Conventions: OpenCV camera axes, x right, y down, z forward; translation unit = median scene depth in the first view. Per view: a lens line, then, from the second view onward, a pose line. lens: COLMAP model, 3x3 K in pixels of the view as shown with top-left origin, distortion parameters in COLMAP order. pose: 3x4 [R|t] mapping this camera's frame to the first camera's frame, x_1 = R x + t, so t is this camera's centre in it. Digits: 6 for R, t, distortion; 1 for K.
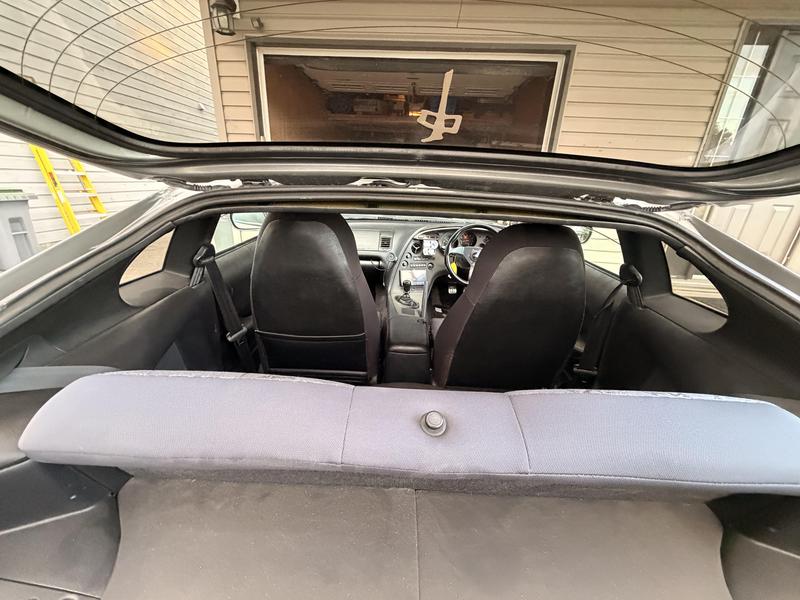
lens RADIAL K [[317.7, 0, 397.8], [0, 317.7, 300.7], [0, 0, 1]] dist [0.001182, -0.000223]
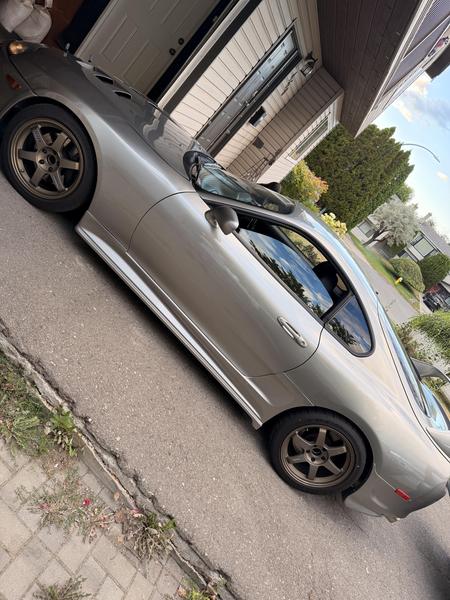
lens RADIAL K [[429.2, 0, 229.5], [0, 429.2, 301.0], [0, 0, 1]] dist [-0.000185, -0.002364]
pose [[0.205307, -0.327062, 0.922431, -1.630181], [-0.393722, 0.835277, 0.383792, -0.510541], [-0.896009, -0.441977, 0.042717, 0.730342]]
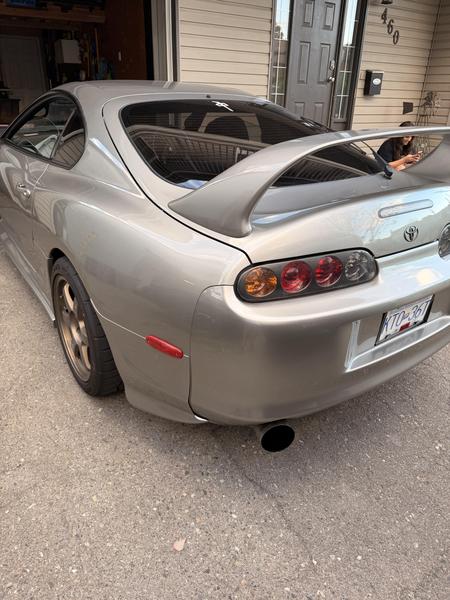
lens RADIAL K [[424.6, 0, 225.0], [0, 424.6, 297.8], [0, 0, 1]] dist [-0.001617, -0.002007]
pose [[0.801510, -0.283529, 0.526492, -0.646724], [0.223612, 0.958682, 0.175856, 0.188763], [-0.554599, -0.023220, 0.831794, -0.623585]]
